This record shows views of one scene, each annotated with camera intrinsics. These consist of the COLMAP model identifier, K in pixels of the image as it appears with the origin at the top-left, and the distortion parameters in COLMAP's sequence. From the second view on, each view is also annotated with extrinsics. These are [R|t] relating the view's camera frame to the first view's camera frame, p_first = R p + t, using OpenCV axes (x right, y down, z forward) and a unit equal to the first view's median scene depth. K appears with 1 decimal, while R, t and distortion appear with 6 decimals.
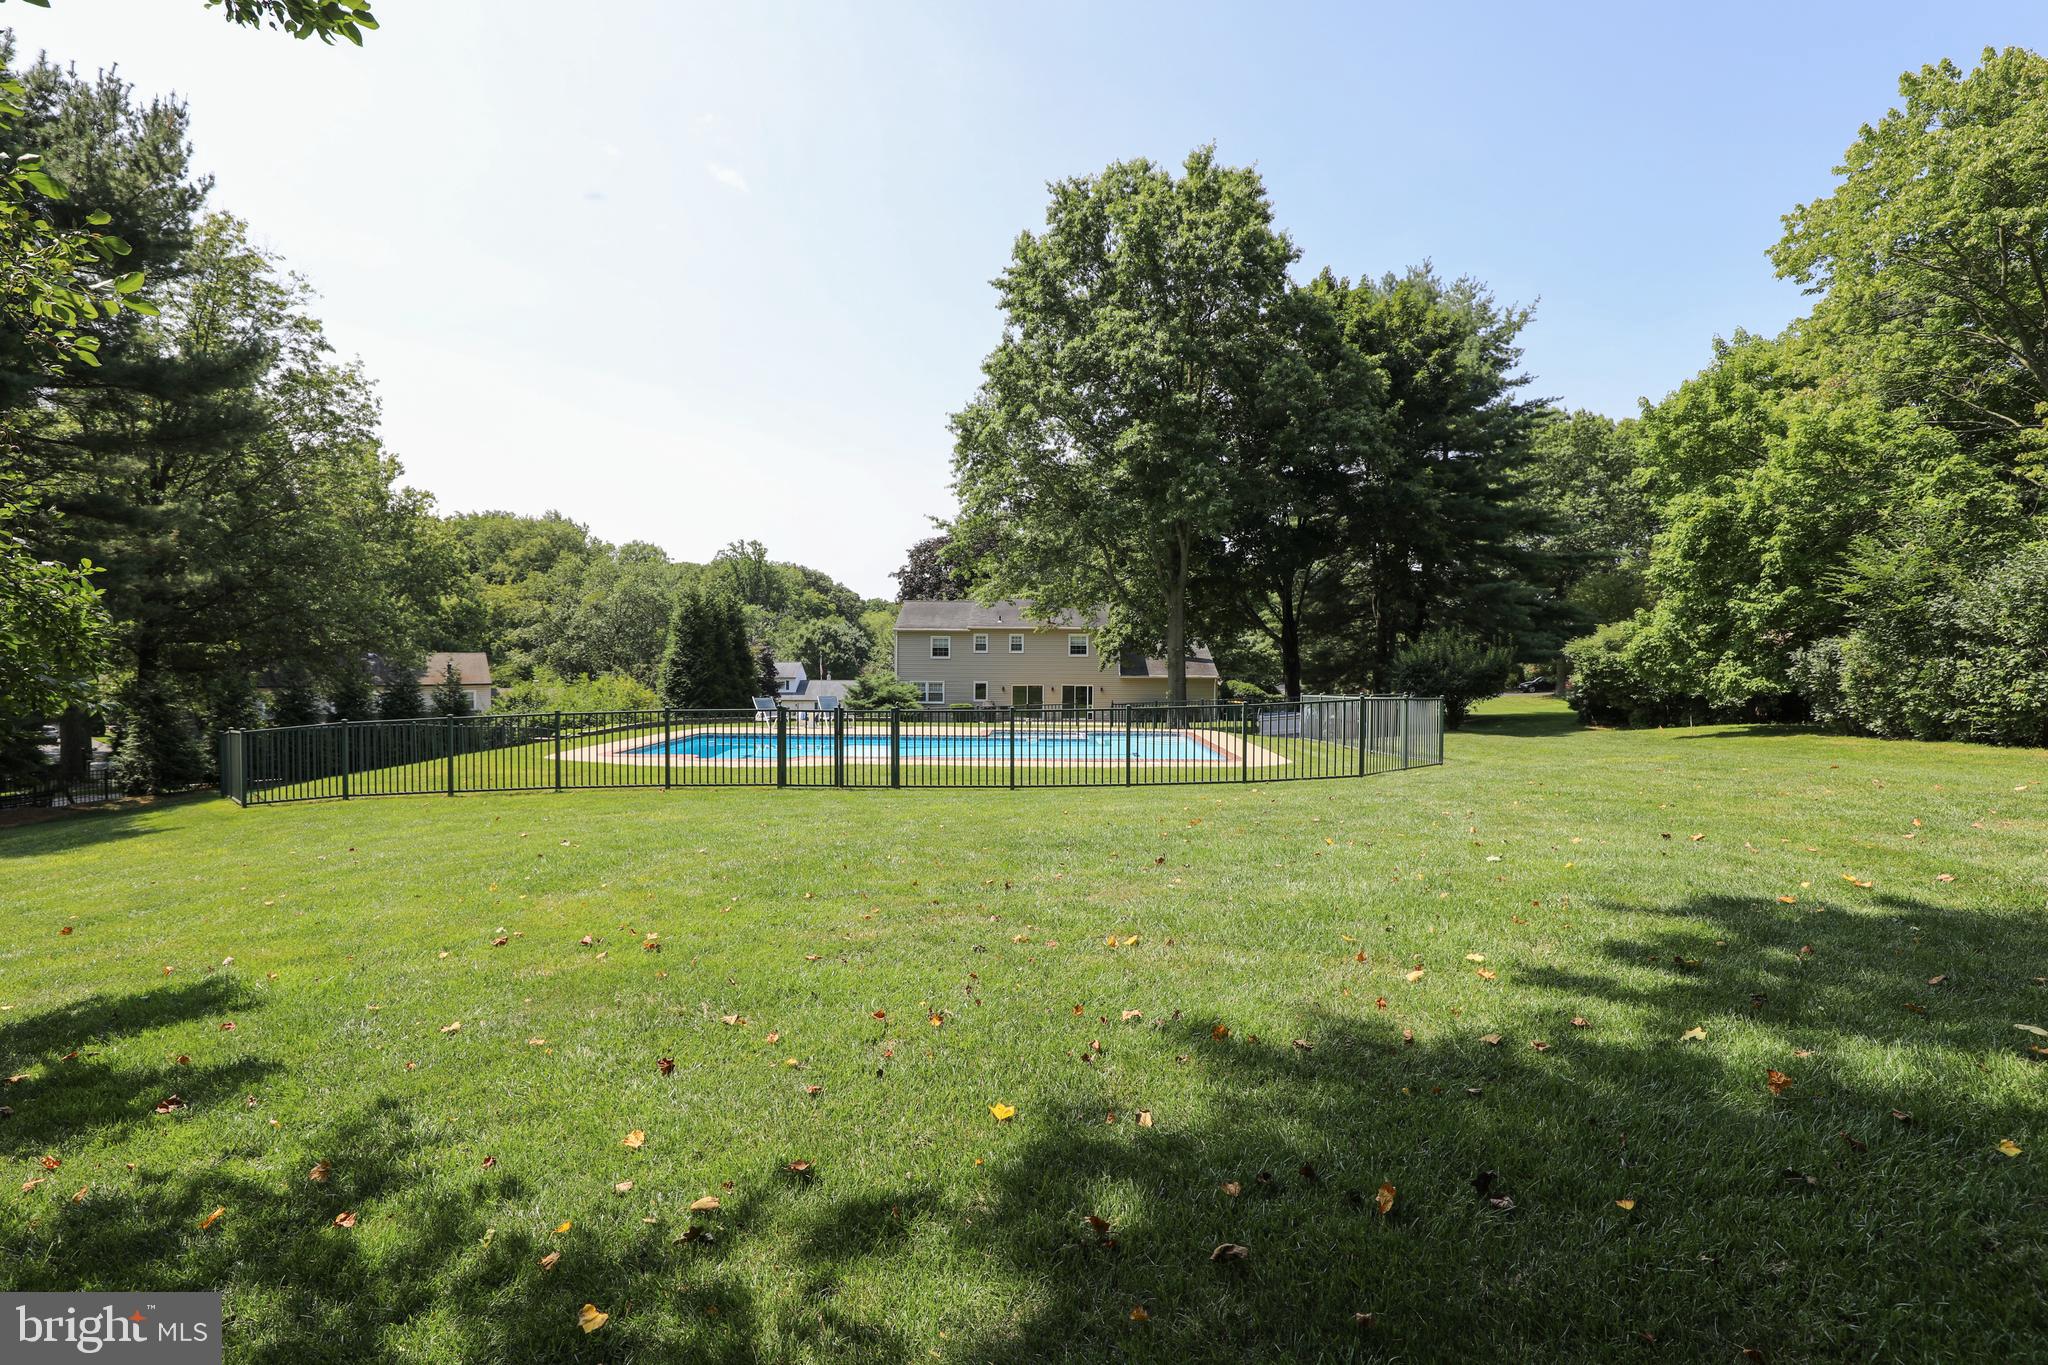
lens RADIAL K [[962.2, 0, 1015.7], [0, 962.2, 688.0], [0, 0, 1]] dist [-0.037343, 0.007223]
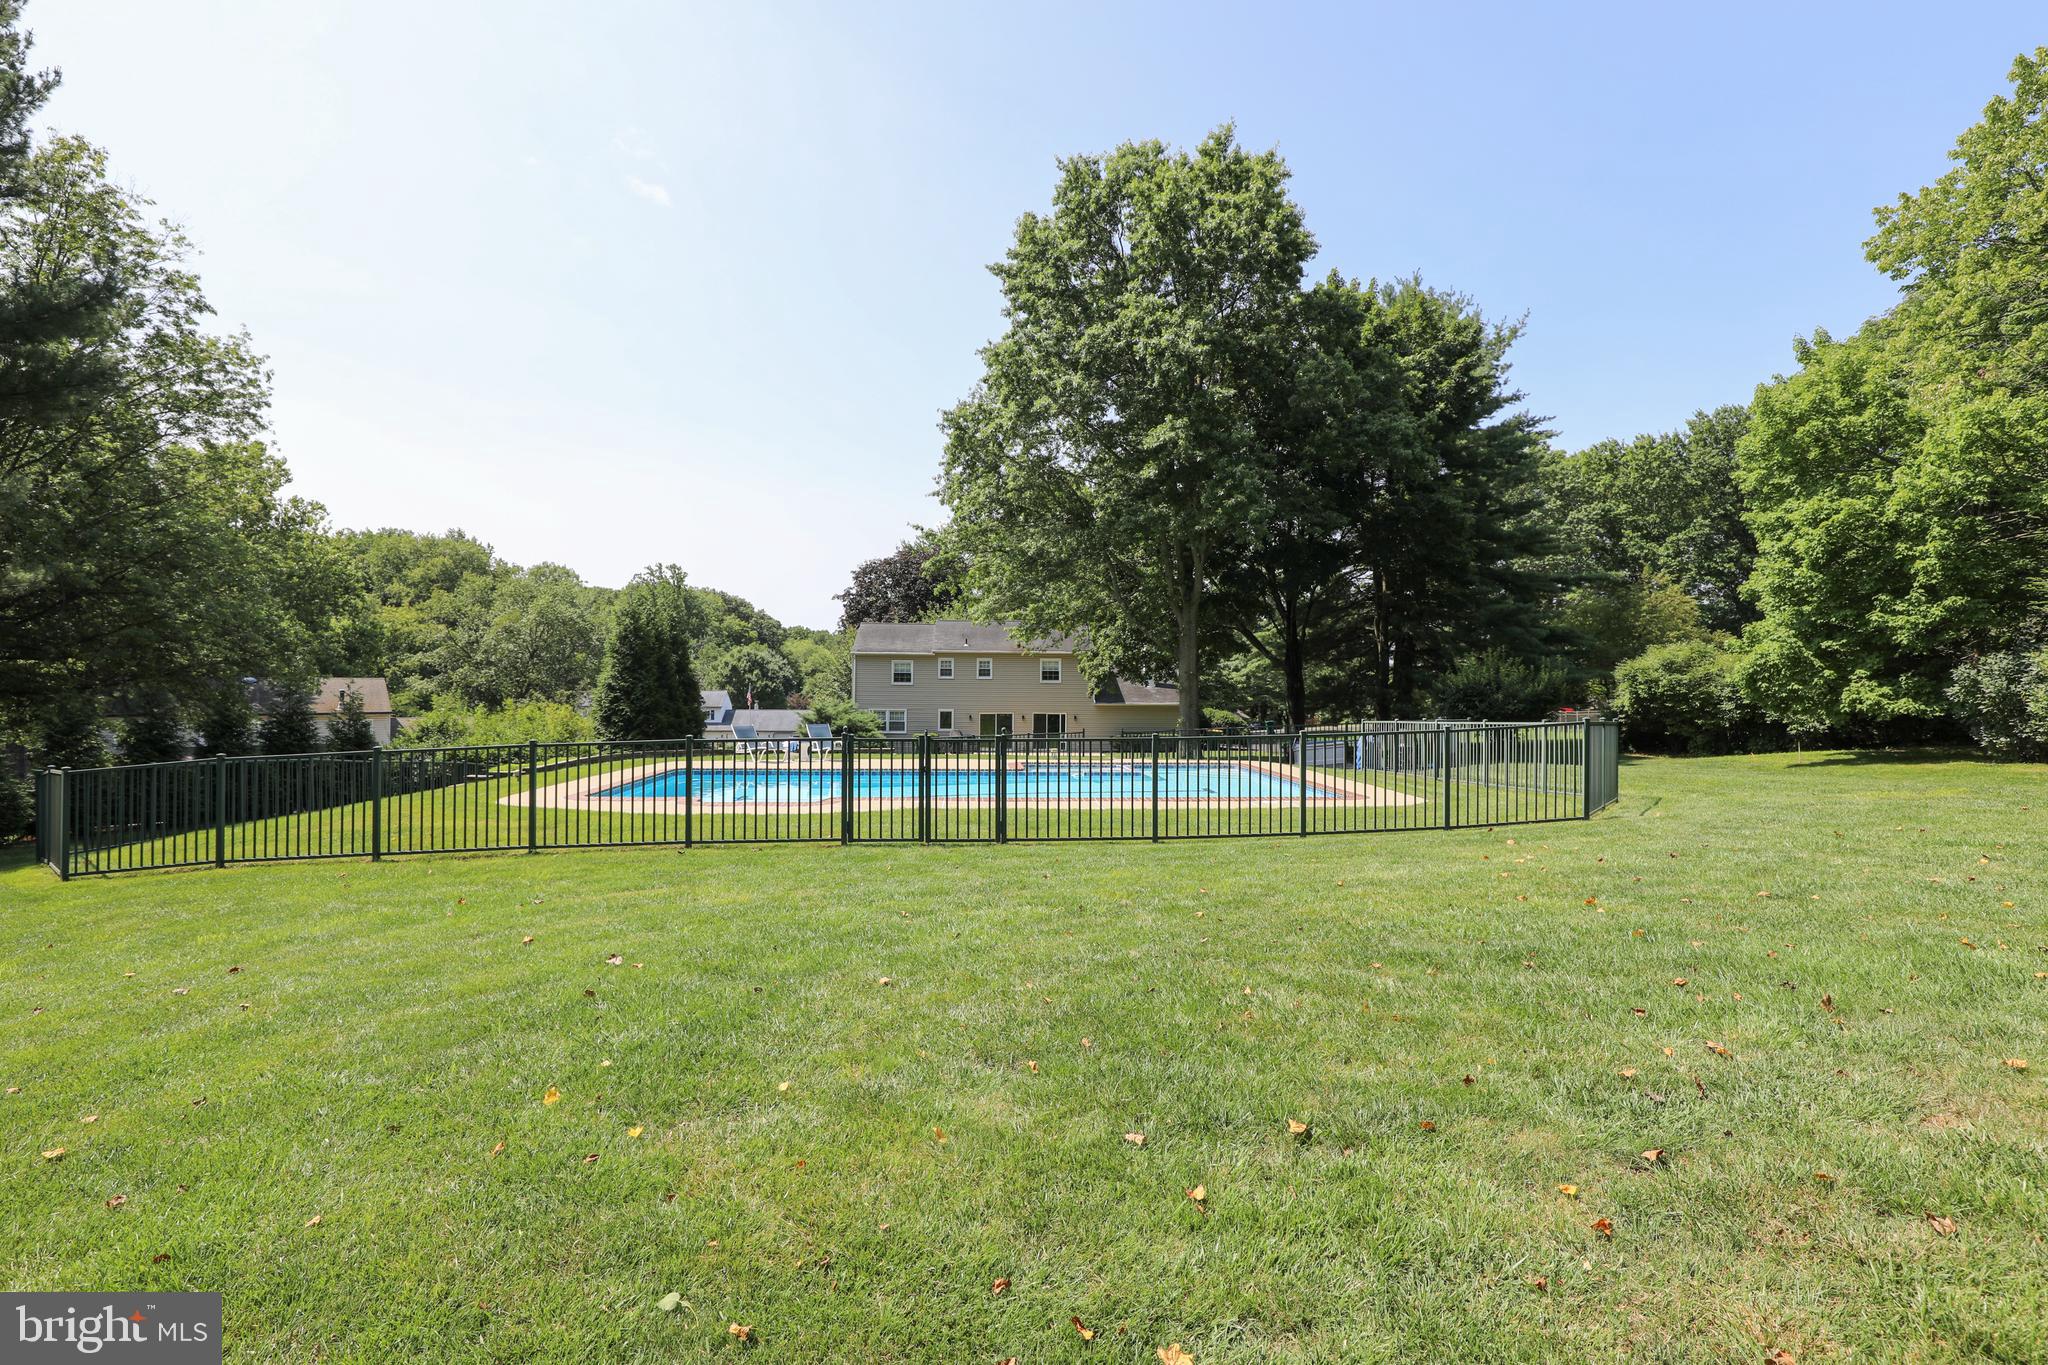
lens RADIAL K [[962.2, 0, 1021.0], [0, 962.2, 686.2], [0, 0, 1]] dist [-0.037343, 0.007223]
pose [[0.995767, 0.001227, 0.091907, -0.081378], [0.001844, 0.999443, -0.033317, 0.003324], [-0.091897, 0.033345, 0.995210, 0.111302]]
